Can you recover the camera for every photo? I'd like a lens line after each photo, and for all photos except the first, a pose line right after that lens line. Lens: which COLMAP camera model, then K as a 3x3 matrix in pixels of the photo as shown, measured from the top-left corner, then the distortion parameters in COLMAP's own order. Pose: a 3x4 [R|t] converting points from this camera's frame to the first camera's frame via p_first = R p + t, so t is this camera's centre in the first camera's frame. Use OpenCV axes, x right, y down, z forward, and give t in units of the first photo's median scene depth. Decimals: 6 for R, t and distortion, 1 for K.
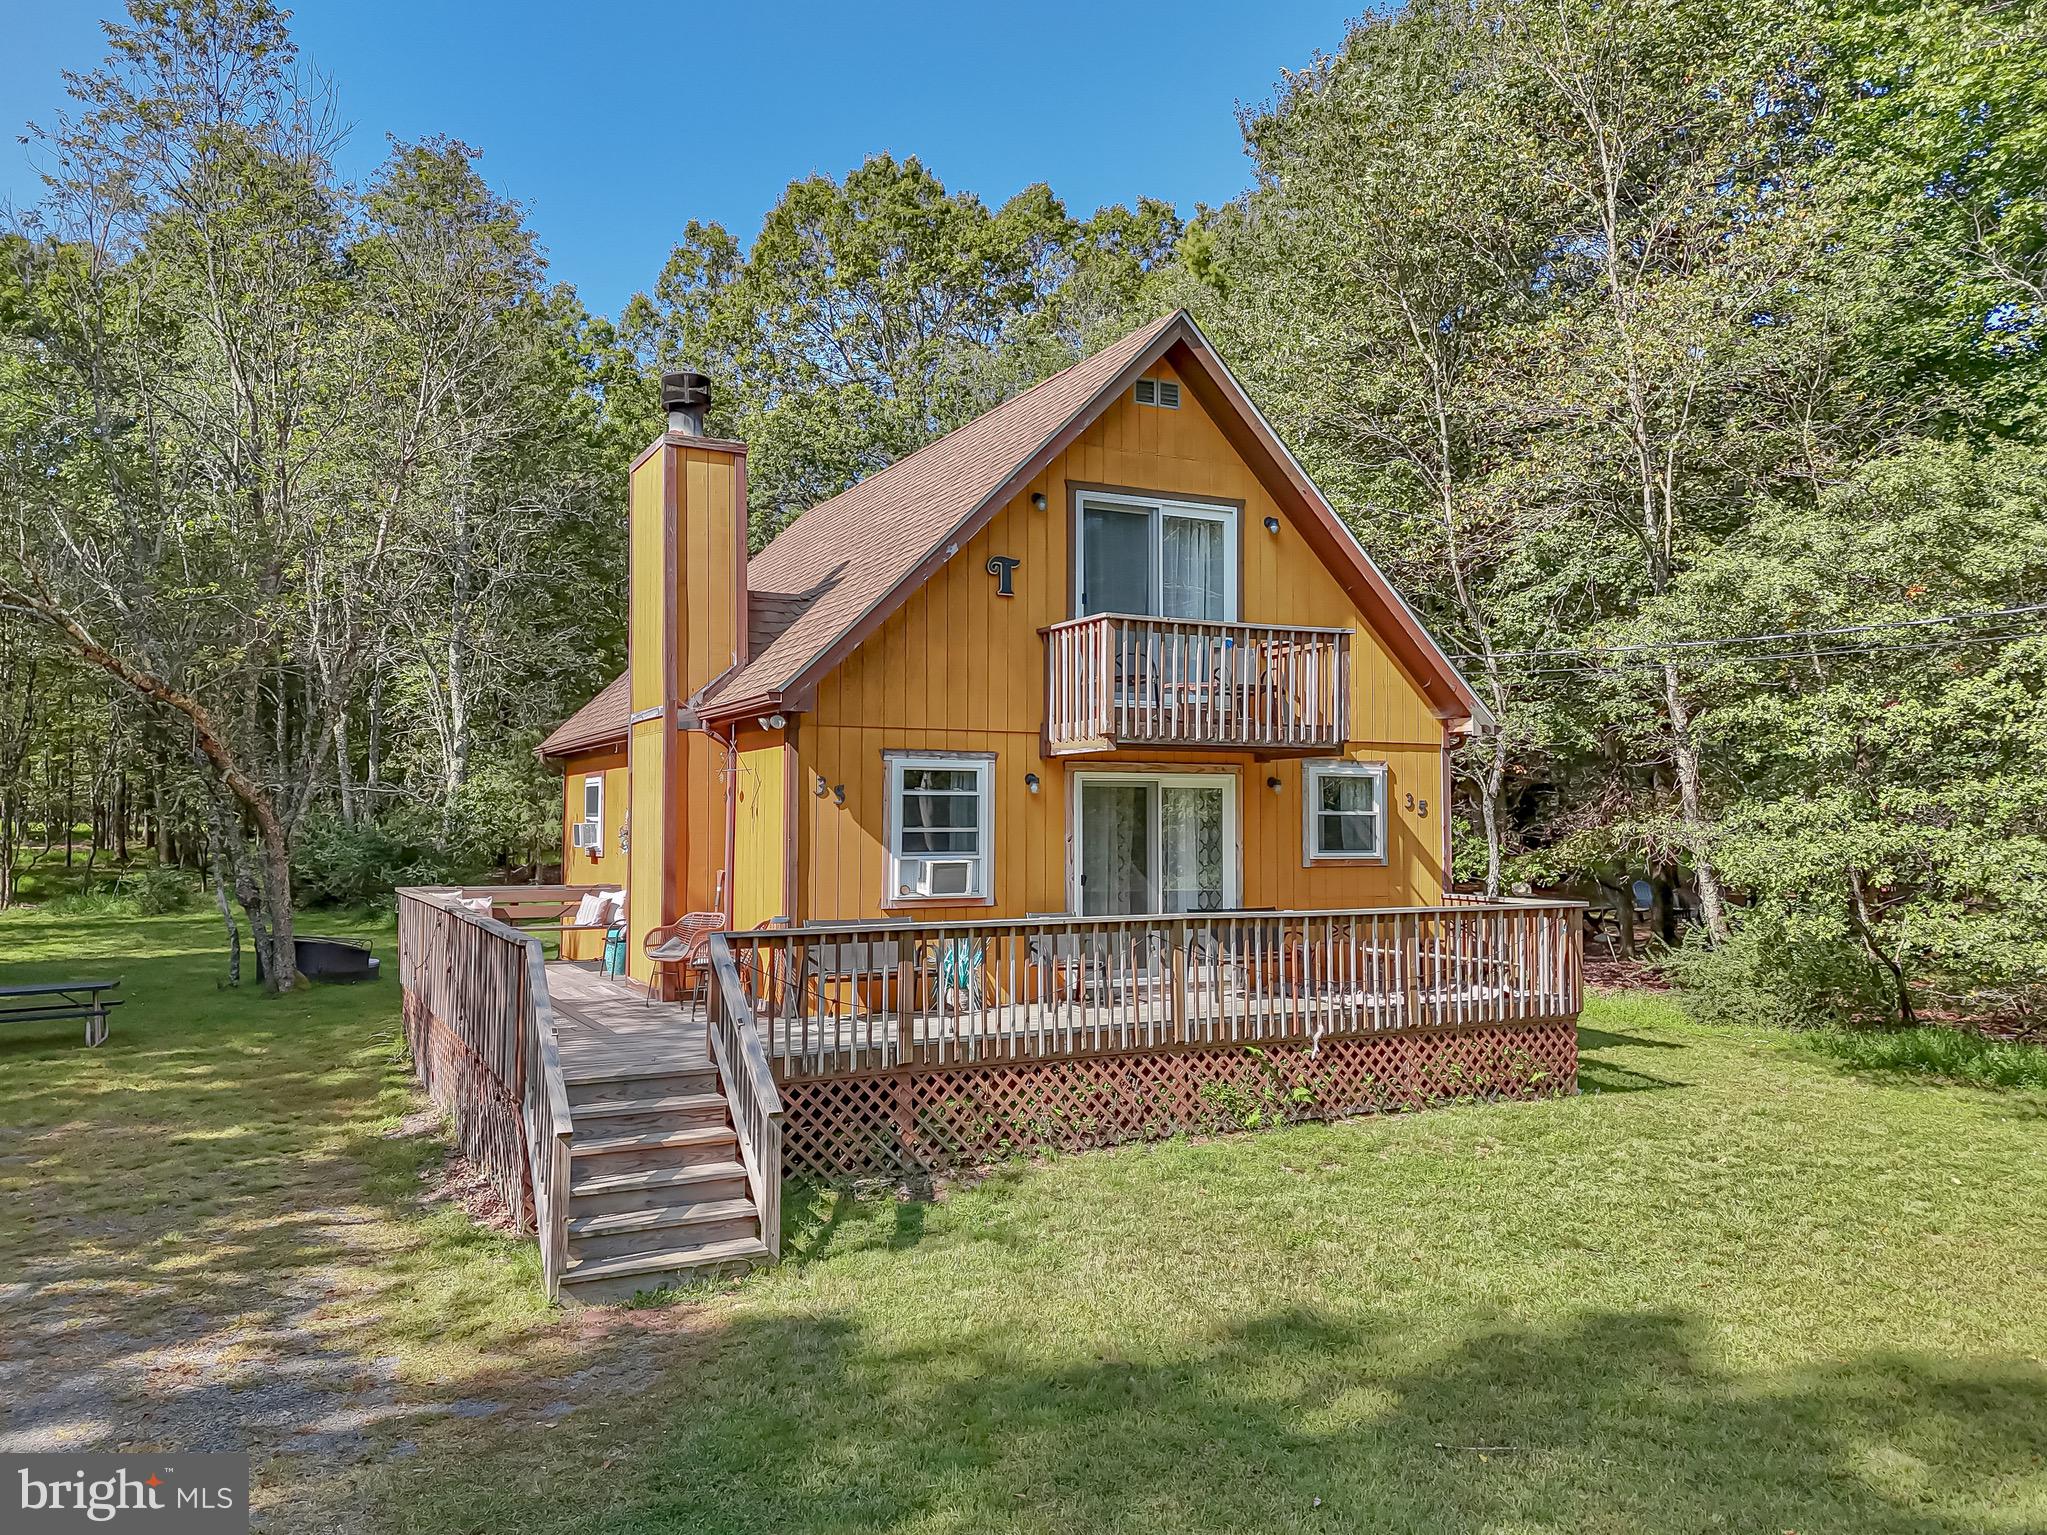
lens RADIAL K [[1529.2, 0, 1029.9], [0, 1529.2, 797.9], [0, 0, 1]] dist [0.064173, -0.103567]
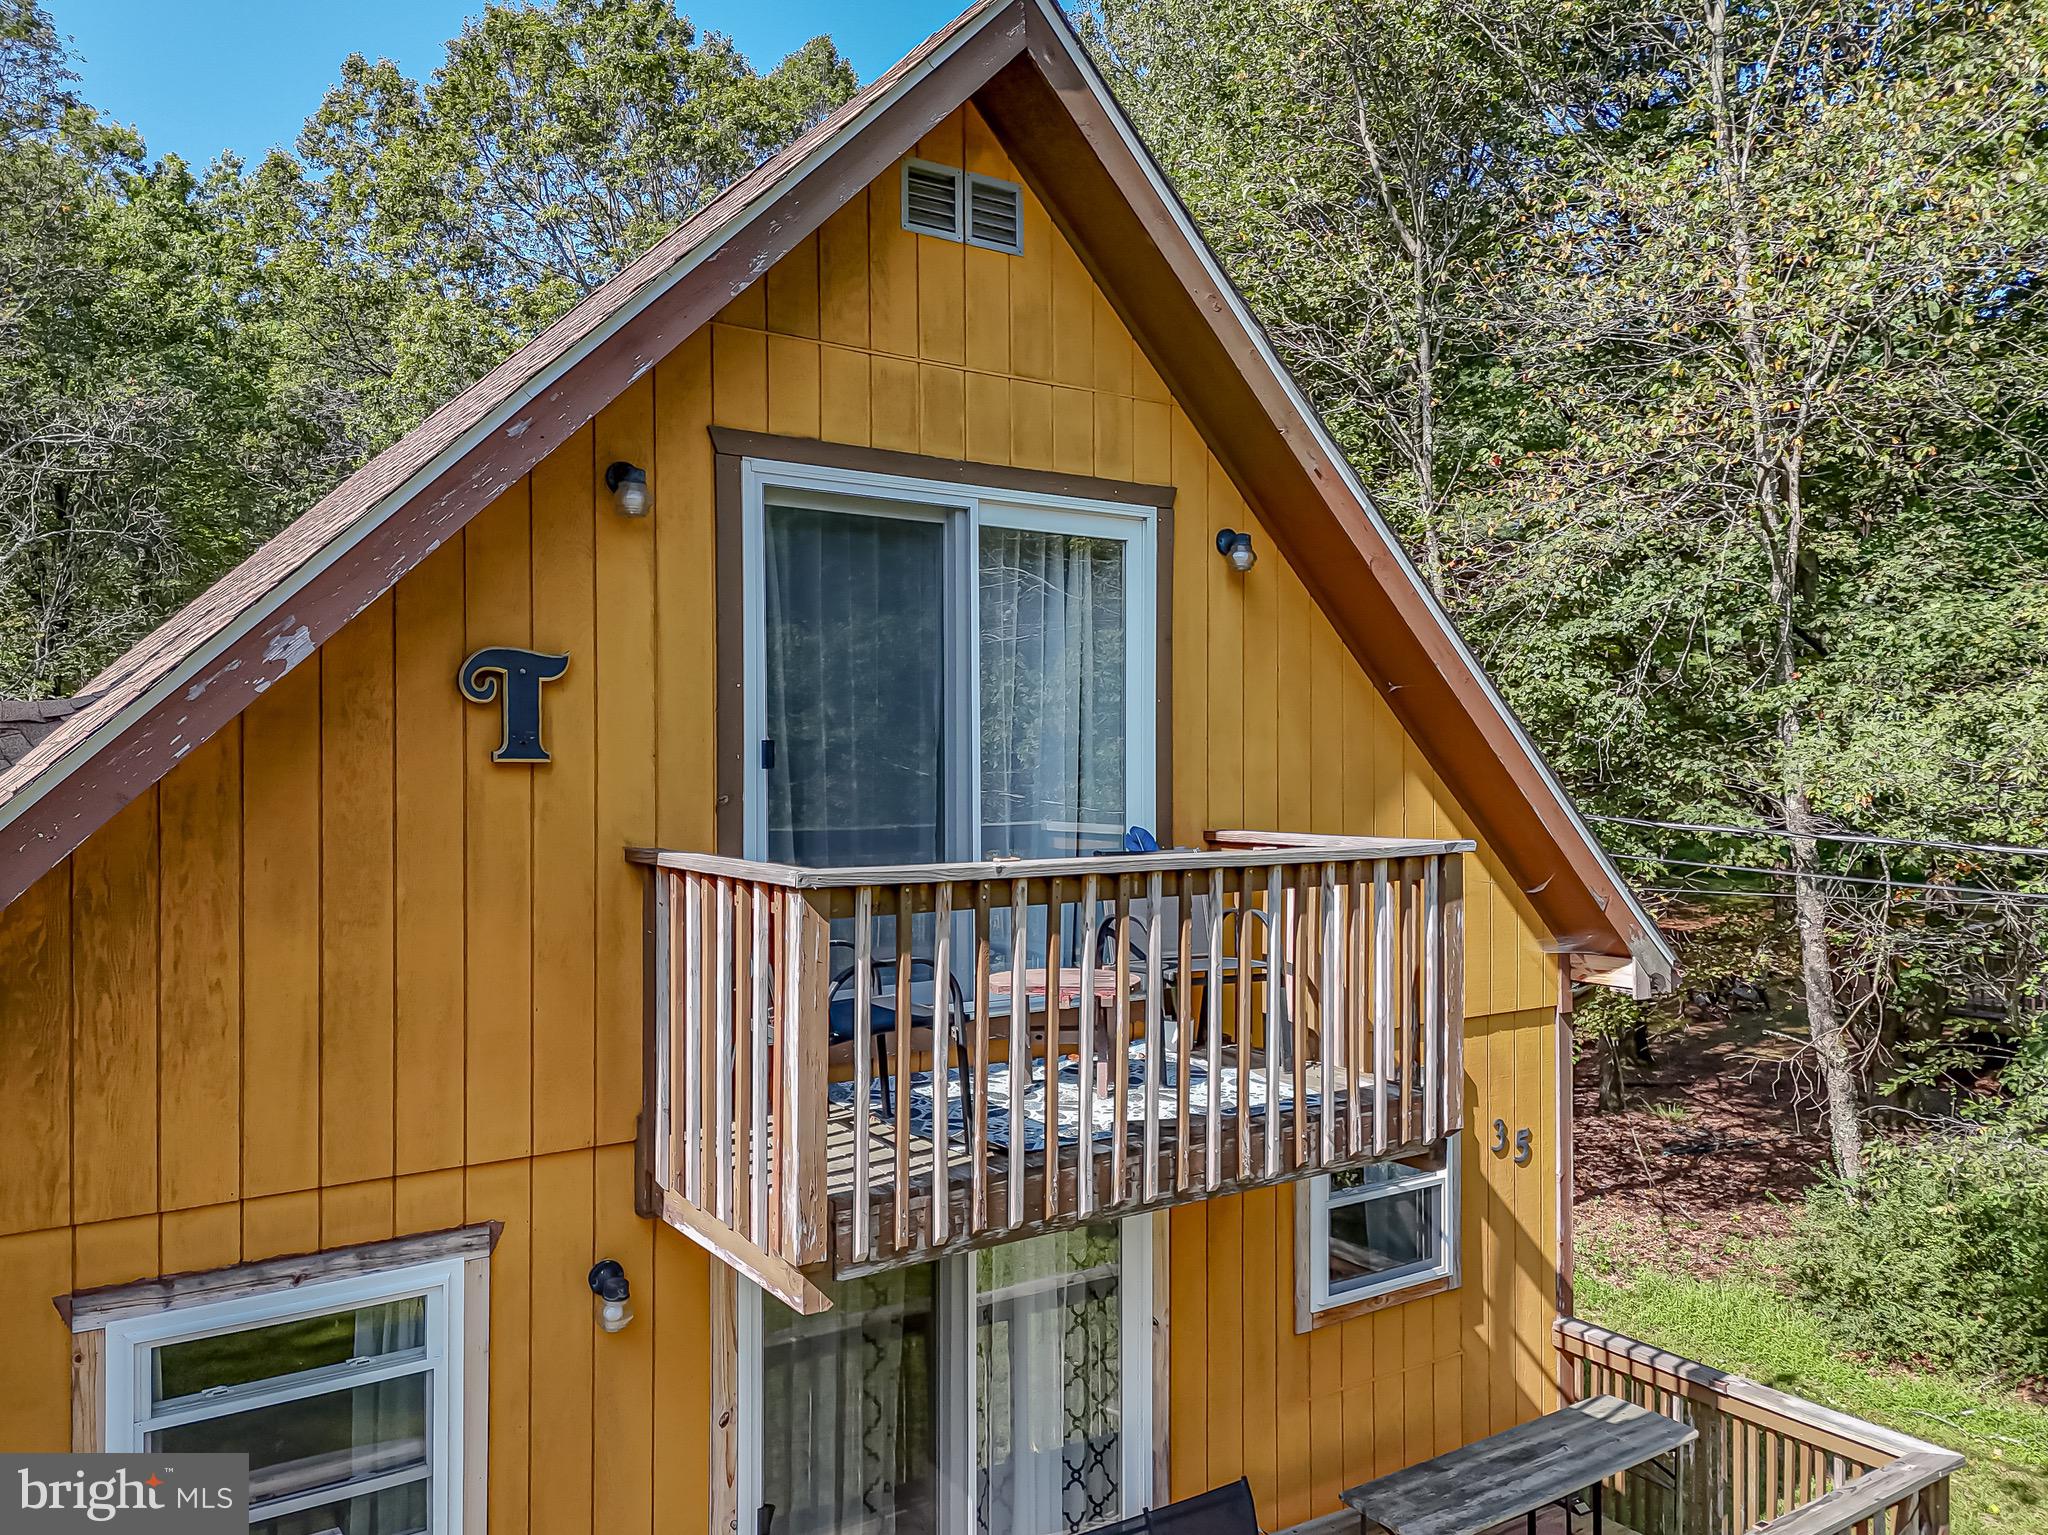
lens RADIAL K [[1467.1, 0, 1029.8], [0, 1467.1, 823.0], [0, 0, 1]] dist [0.108562, -0.114810]
pose [[0.992416, -0.005339, 0.122812, 0.051835], [-0.002134, 0.998157, 0.060643, -0.129162], [-0.122909, -0.060445, 0.990575, 0.608850]]
